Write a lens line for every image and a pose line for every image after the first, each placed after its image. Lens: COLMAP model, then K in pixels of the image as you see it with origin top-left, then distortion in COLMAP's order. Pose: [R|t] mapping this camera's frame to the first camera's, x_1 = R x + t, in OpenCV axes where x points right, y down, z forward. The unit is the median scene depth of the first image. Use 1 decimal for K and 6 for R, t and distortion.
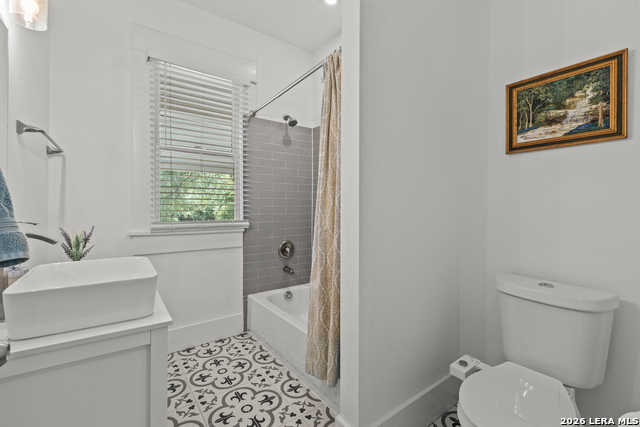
lens RADIAL K [[289.1, 0, 317.0], [0, 289.1, 212.0], [0, 0, 1]] dist [0.000815, 0.000058]
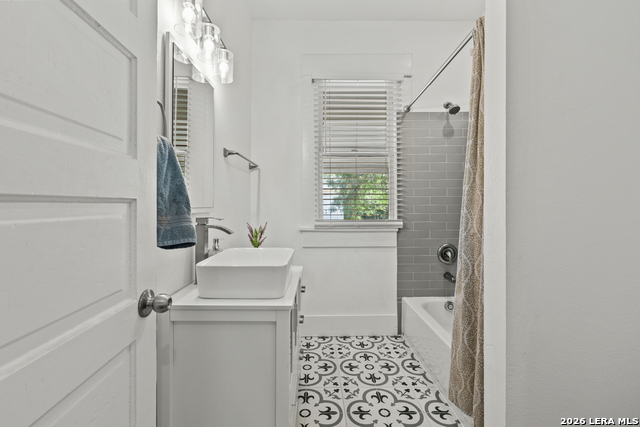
lens RADIAL K [[289.1, 0, 317.1], [0, 289.1, 210.4], [0, 0, 1]] dist [0.000815, 0.000058]
pose [[0.808200, 0.003057, -0.588900, 0.120478], [-0.004178, 0.999991, -0.000543, -0.001973], [0.588893, 0.002899, 0.808206, 0.060454]]
